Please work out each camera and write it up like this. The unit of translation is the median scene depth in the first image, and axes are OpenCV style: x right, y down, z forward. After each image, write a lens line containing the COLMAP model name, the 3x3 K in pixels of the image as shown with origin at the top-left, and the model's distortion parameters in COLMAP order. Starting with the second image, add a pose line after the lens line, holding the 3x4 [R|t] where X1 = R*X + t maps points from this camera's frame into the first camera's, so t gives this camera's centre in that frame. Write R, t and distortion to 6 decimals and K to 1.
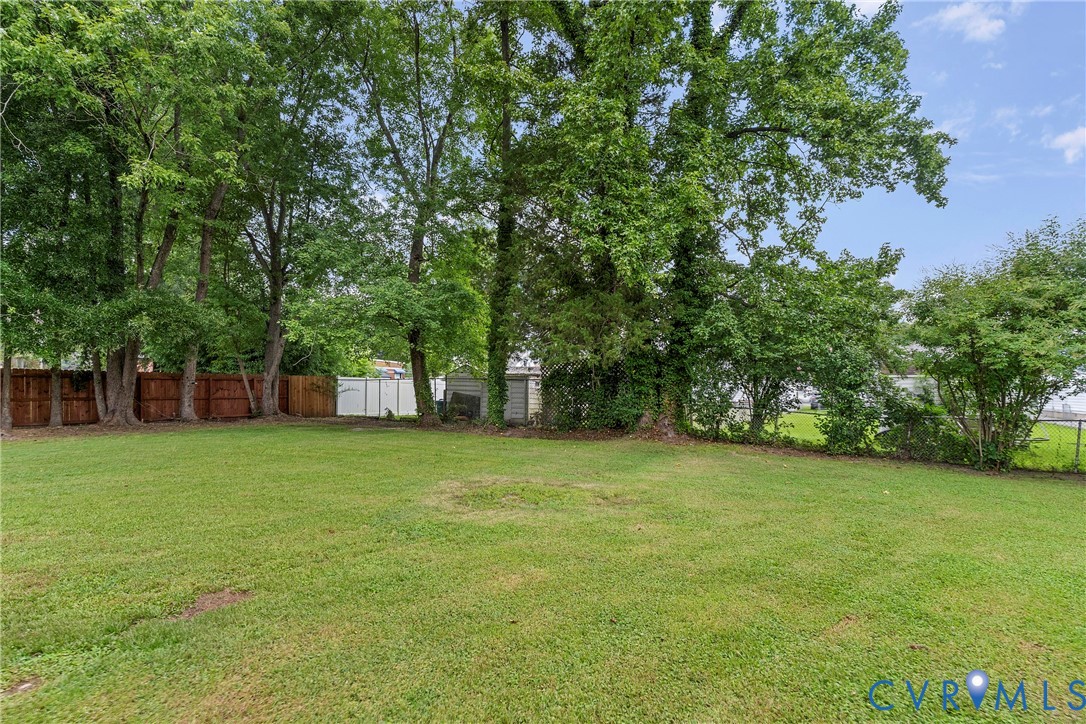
lens RADIAL K [[502.7, 0, 541.0], [0, 502.7, 379.2], [0, 0, 1]] dist [0.032449, -0.001248]
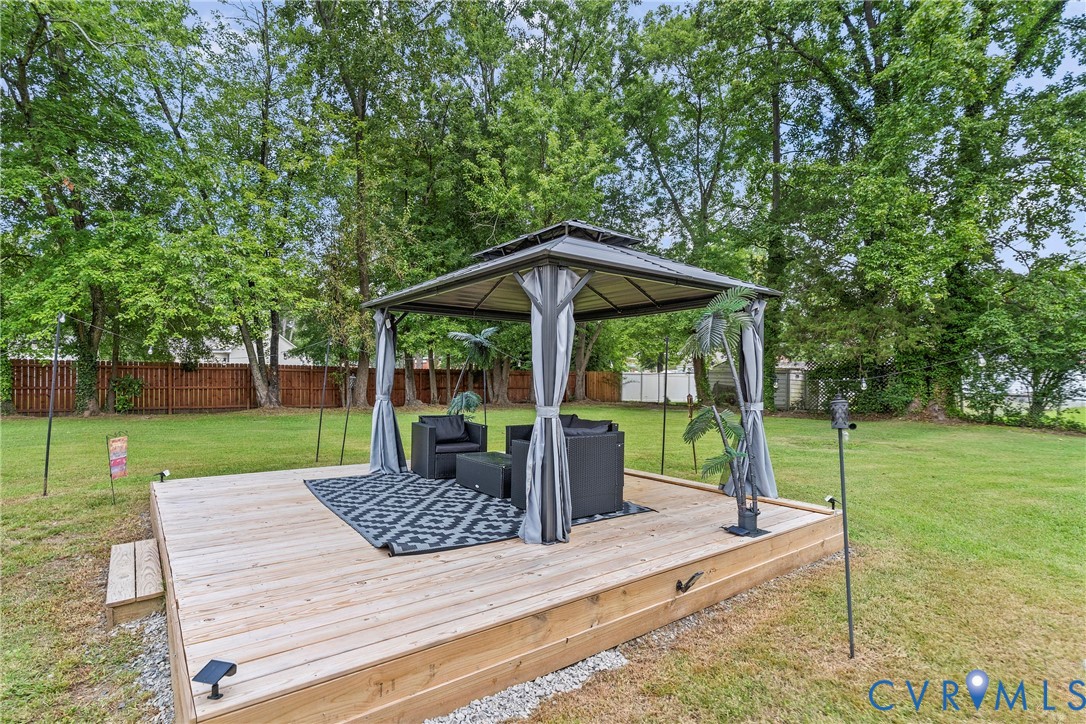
lens RADIAL K [[502.7, 0, 541.0], [0, 502.7, 379.2], [0, 0, 1]] dist [0.032449, -0.001248]
pose [[0.927480, -0.004761, -0.373843, -0.176274], [0.010307, 0.999864, 0.012839, -0.008515], [0.373731, -0.015761, 0.927403, -0.505519]]
